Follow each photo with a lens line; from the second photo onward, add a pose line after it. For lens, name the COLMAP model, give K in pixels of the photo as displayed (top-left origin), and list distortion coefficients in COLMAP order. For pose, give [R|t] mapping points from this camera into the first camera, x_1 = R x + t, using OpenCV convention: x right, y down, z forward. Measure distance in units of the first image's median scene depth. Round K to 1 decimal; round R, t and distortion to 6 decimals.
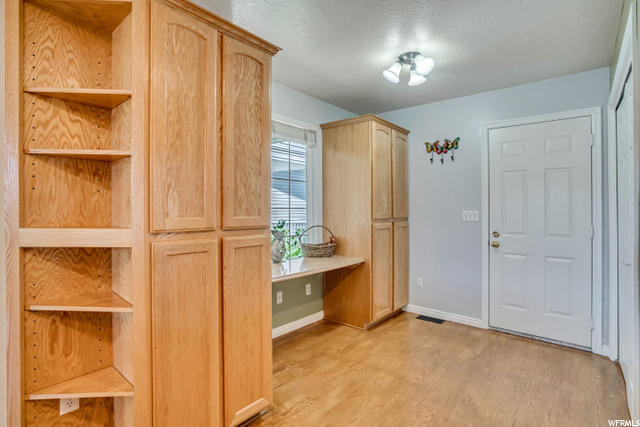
lens RADIAL K [[314.8, 0, 329.0], [0, 314.8, 196.9], [0, 0, 1]] dist [-0.027652, 0.000074]
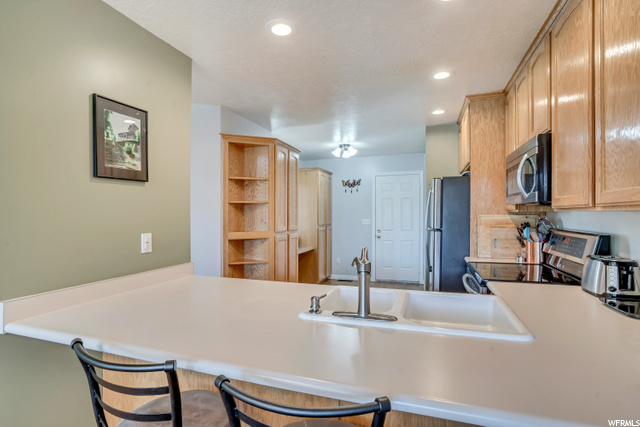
lens RADIAL K [[320.6, 0, 319.4], [0, 320.6, 215.5], [0, 0, 1]] dist [-0.029271, 0.000299]
pose [[0.937184, -0.018789, 0.348330, -0.486967], [0.005026, 0.999172, 0.040373, -0.057370], [-0.348801, -0.036086, 0.936502, -0.704747]]
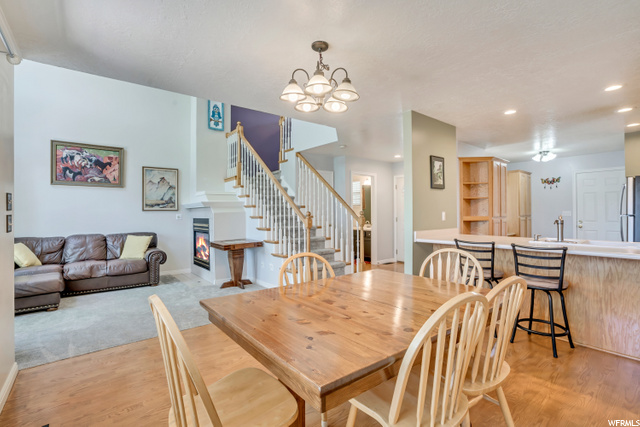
lens RADIAL K [[304.3, 0, 322.4], [0, 304.3, 207.5], [0, 0, 1]] dist [-0.027148, 0.001382]
pose [[0.981930, -0.021000, -0.188075, -0.833968], [0.023871, 0.999630, 0.013013, -0.048822], [0.187732, -0.017268, 0.982068, -1.370599]]
